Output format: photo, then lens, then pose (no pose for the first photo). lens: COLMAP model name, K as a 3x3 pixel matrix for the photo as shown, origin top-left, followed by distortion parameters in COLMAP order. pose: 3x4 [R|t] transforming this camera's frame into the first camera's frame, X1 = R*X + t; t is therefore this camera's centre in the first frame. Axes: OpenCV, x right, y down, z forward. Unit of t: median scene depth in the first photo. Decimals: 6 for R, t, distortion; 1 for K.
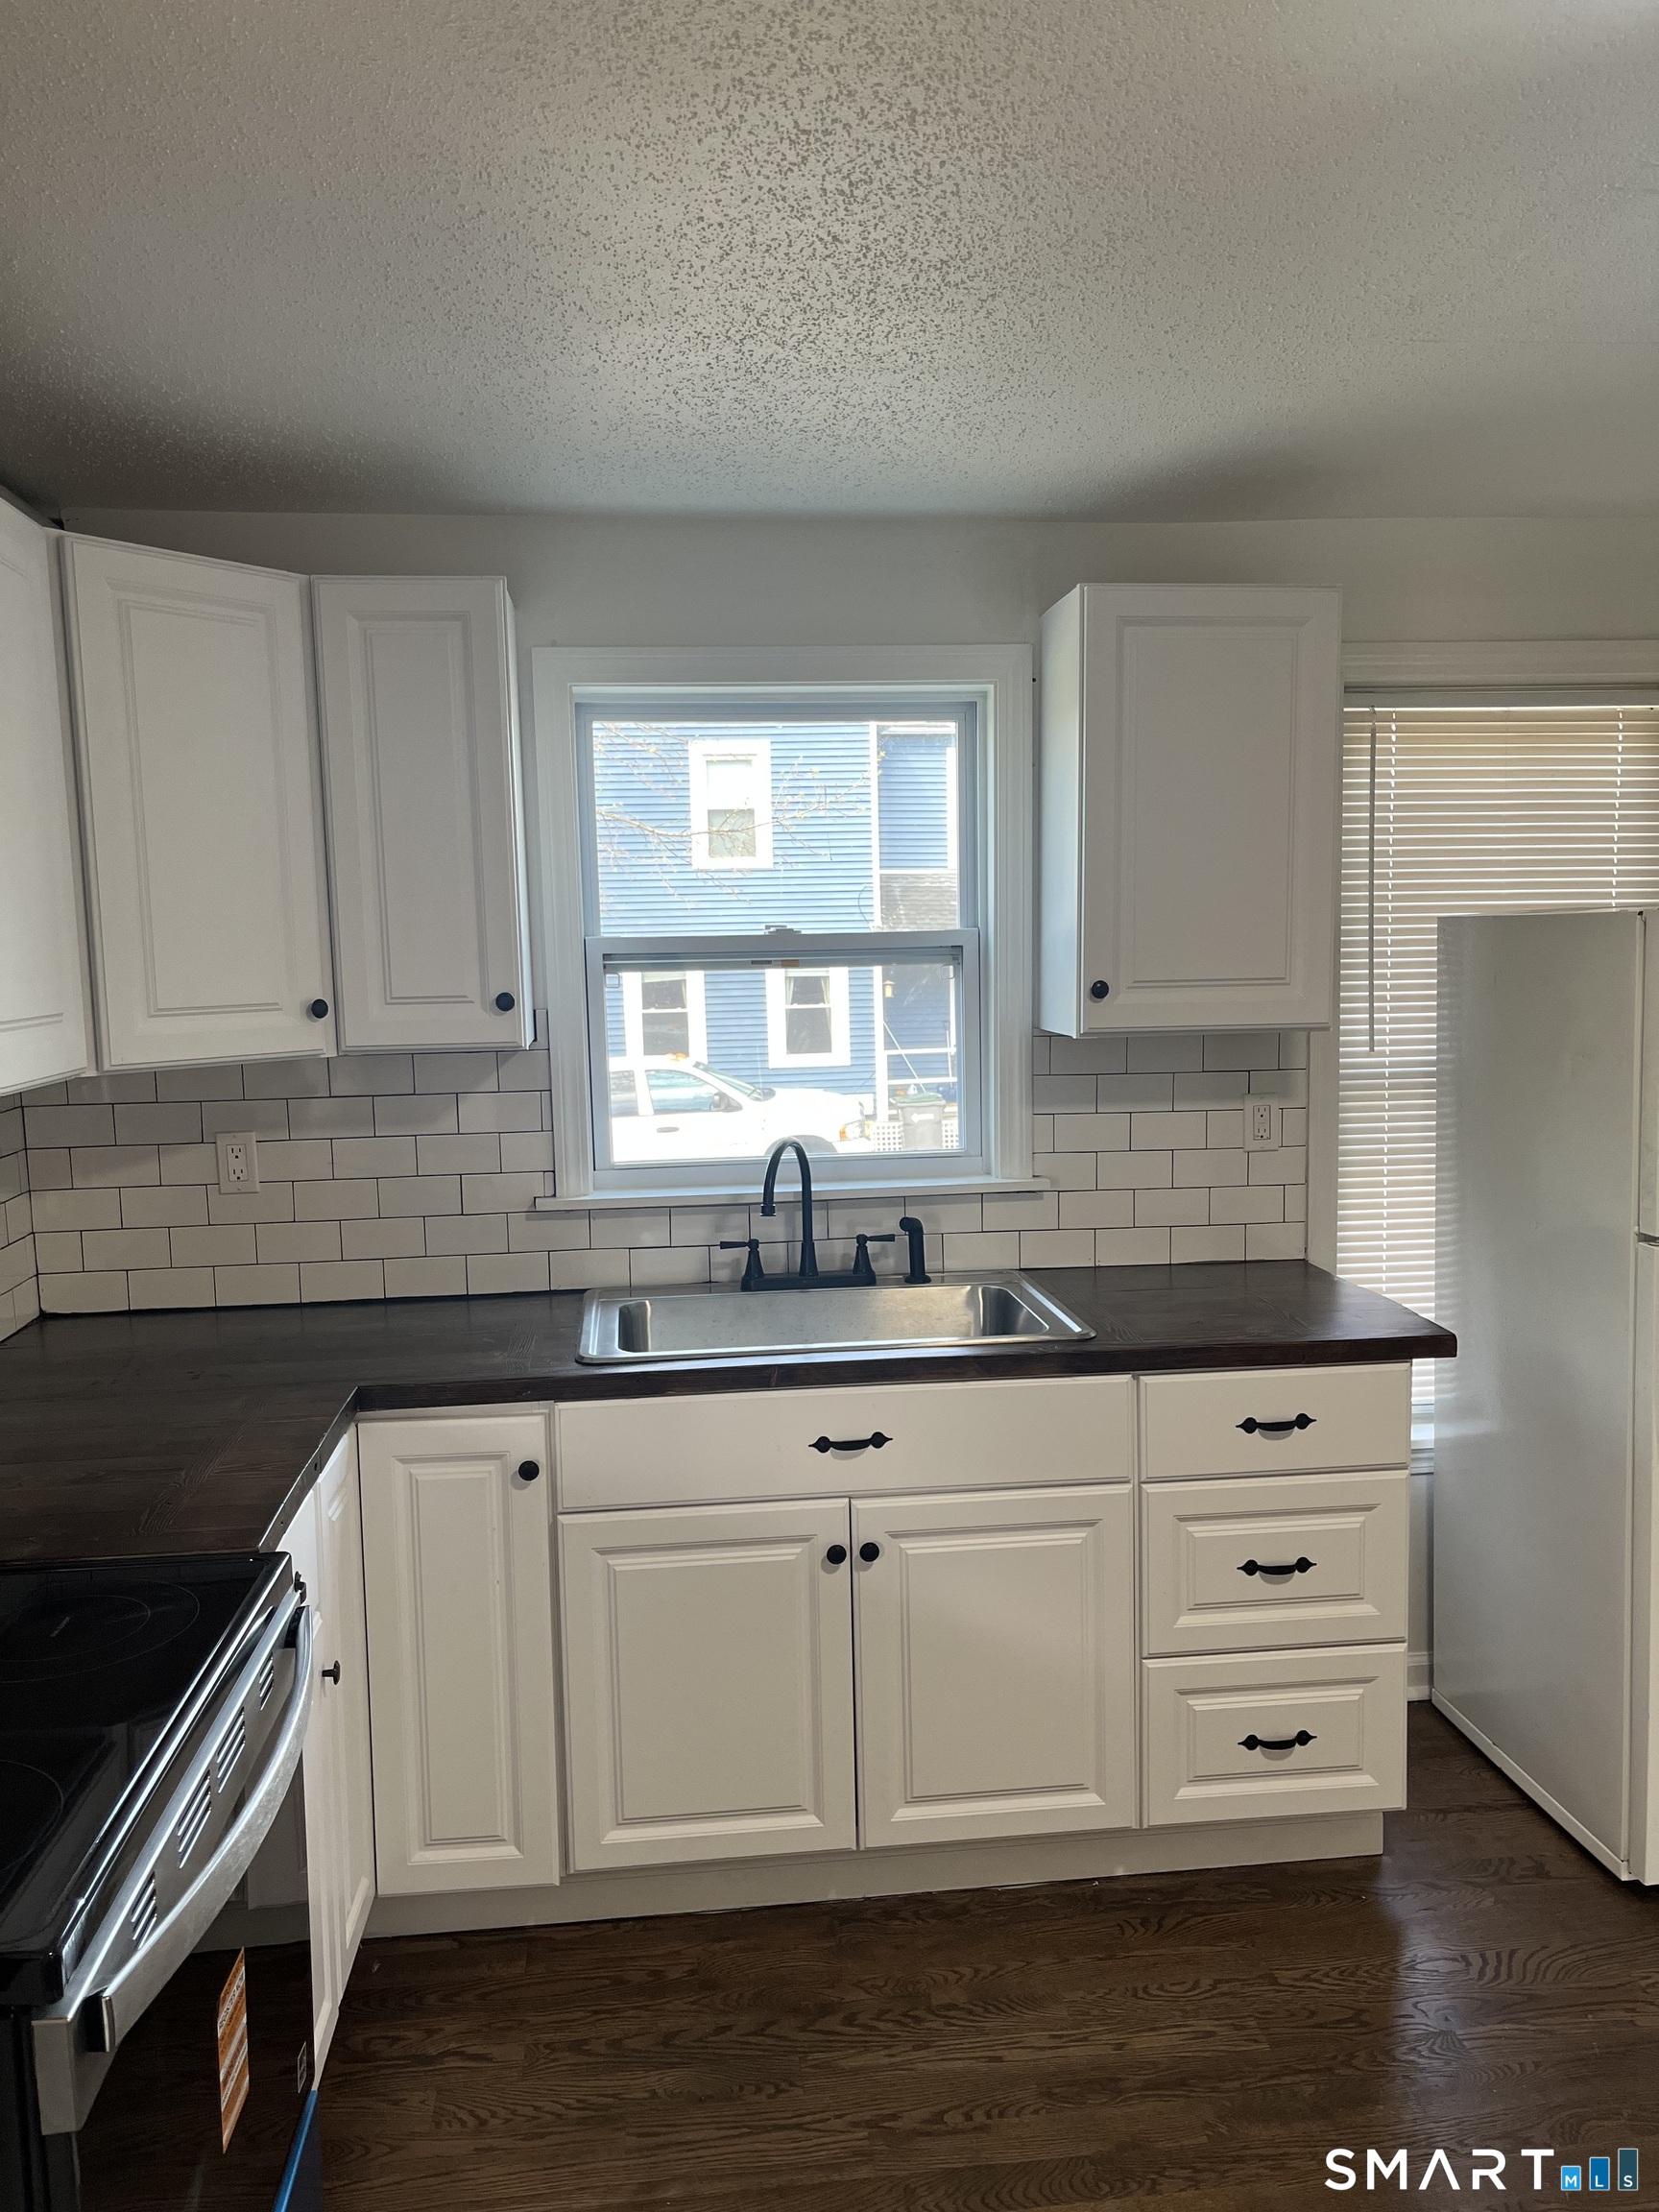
lens RADIAL K [[1651.2, 0, 824.3], [0, 1651.2, 1117.2], [0, 0, 1]] dist [0.061688, -0.091899]
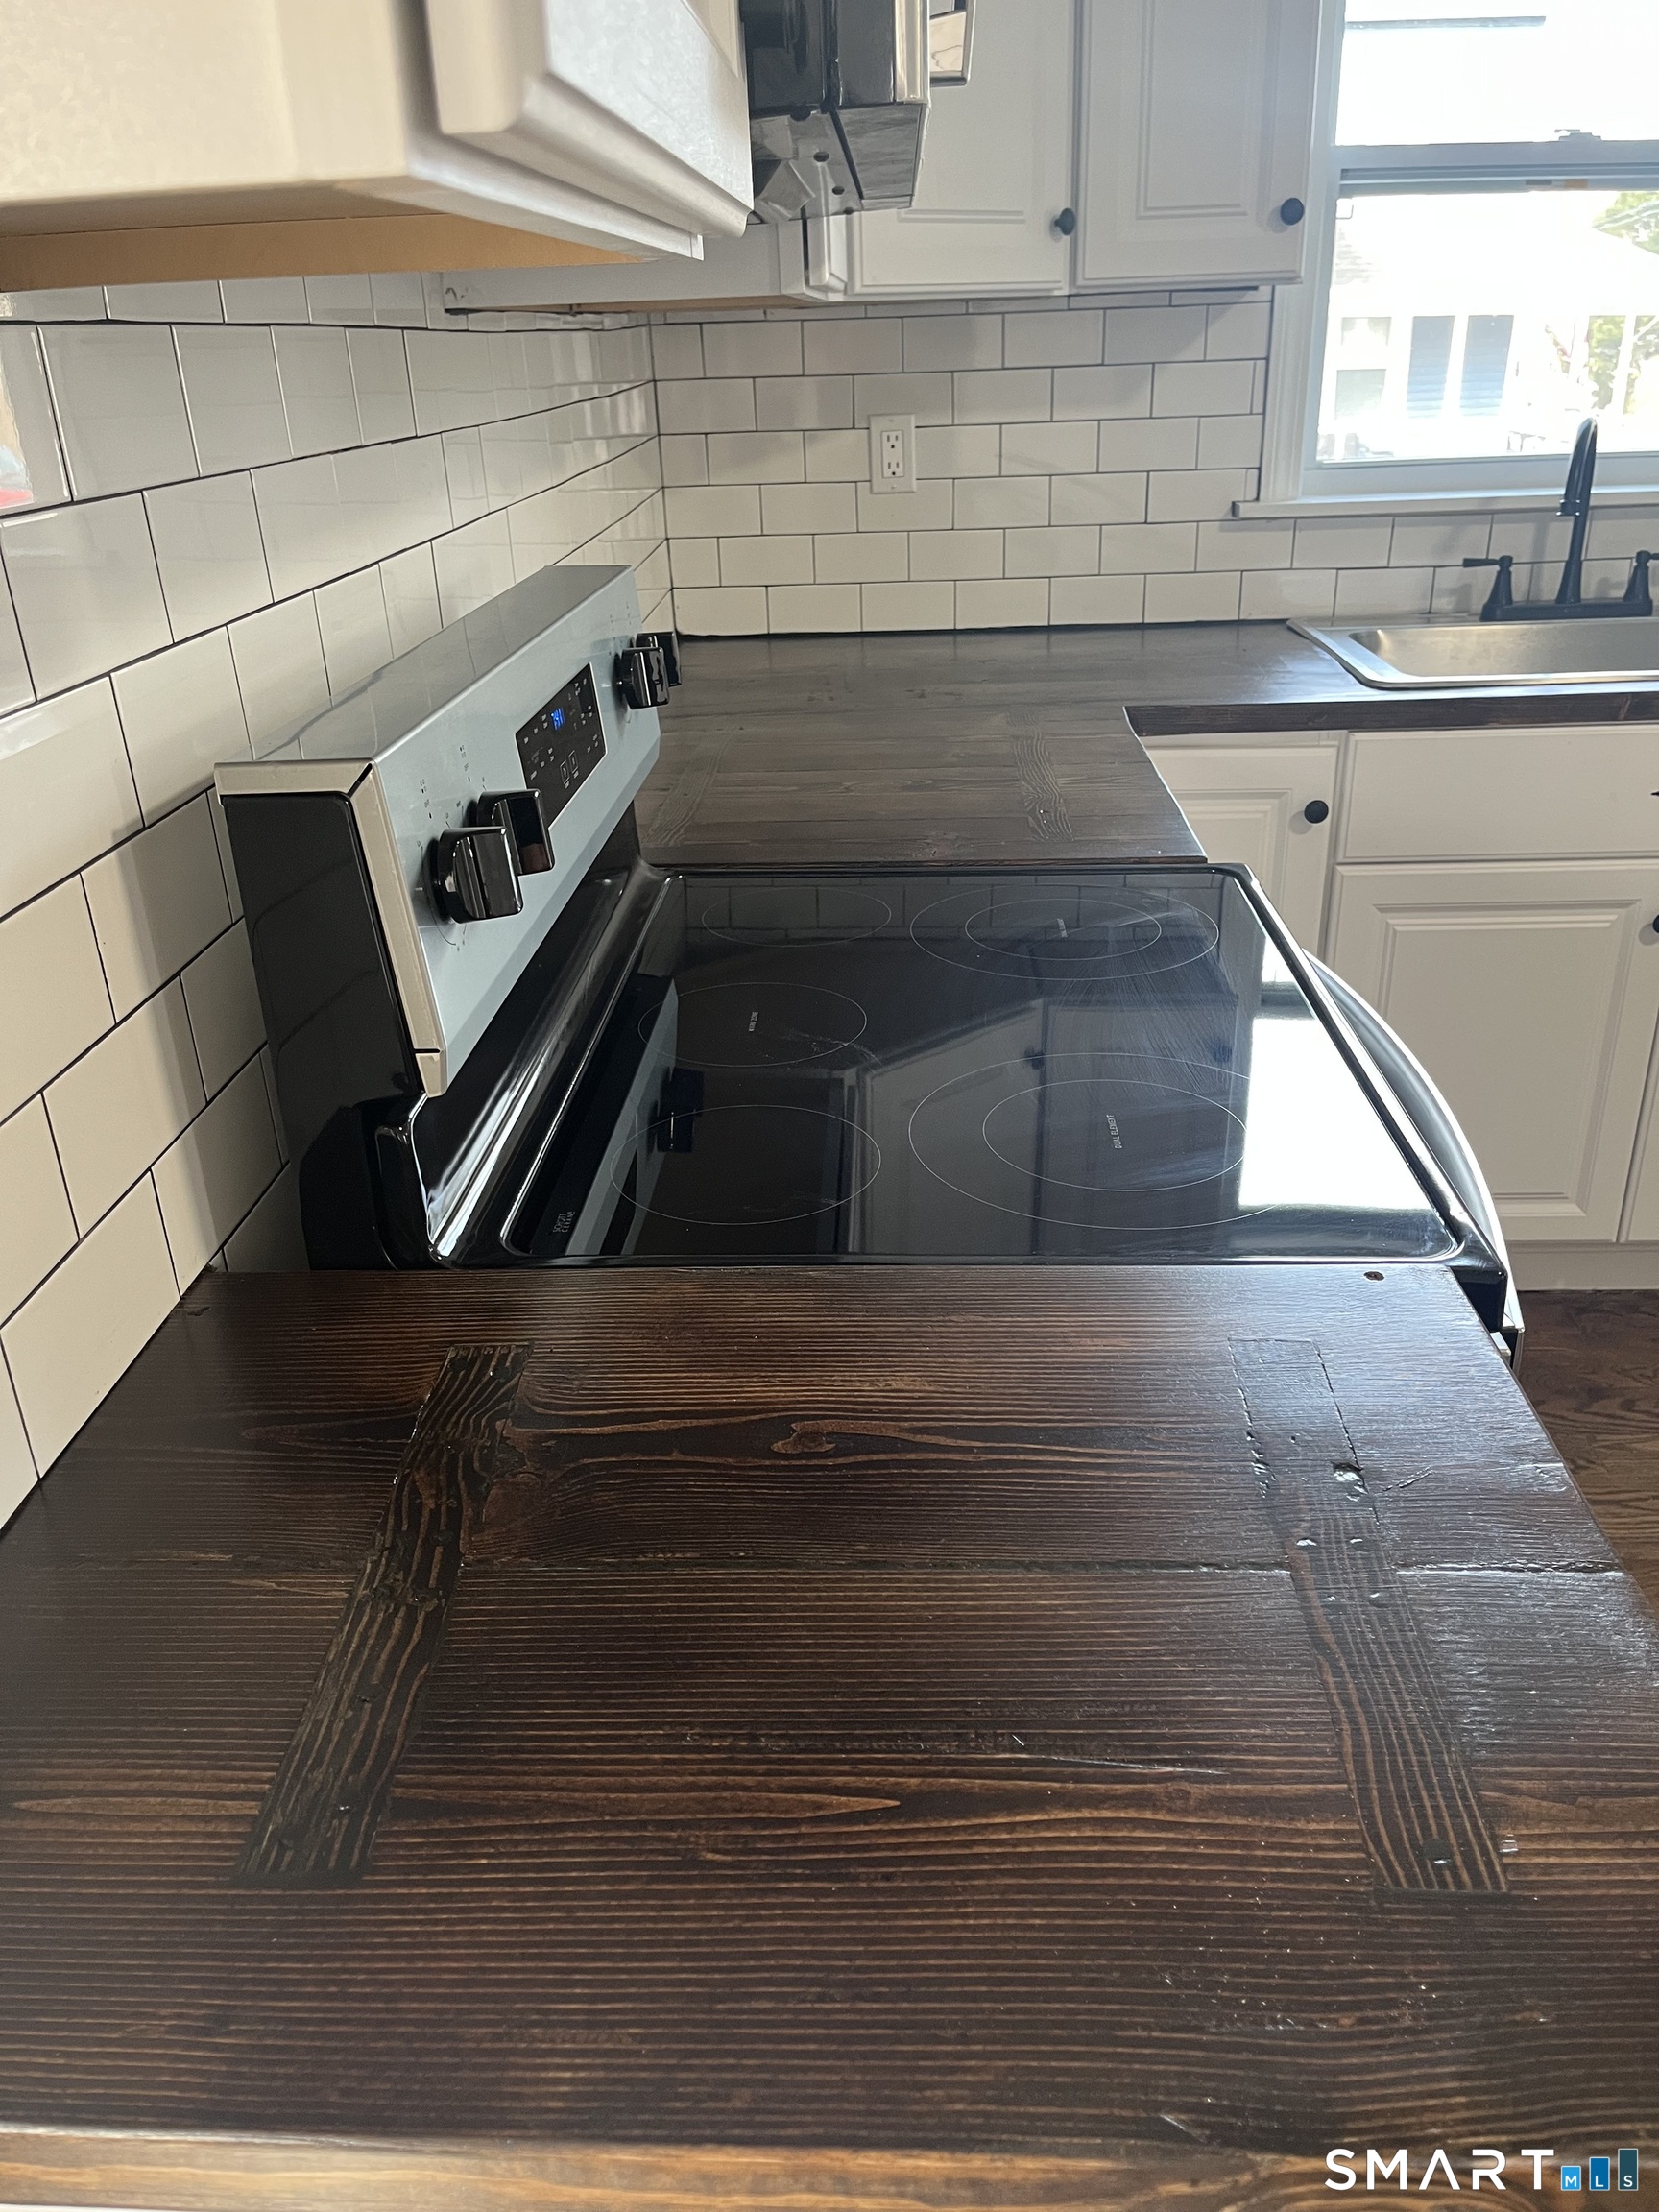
lens RADIAL K [[1674.7, 0, 844.1], [0, 1674.7, 1104.7], [0, 0, 1]] dist [0.053440, -0.084523]
pose [[0.988894, 0.053606, -0.138615, -0.273436], [-0.005529, 0.945308, 0.326133, 0.069363], [0.148517, -0.321744, 0.935106, 0.095578]]
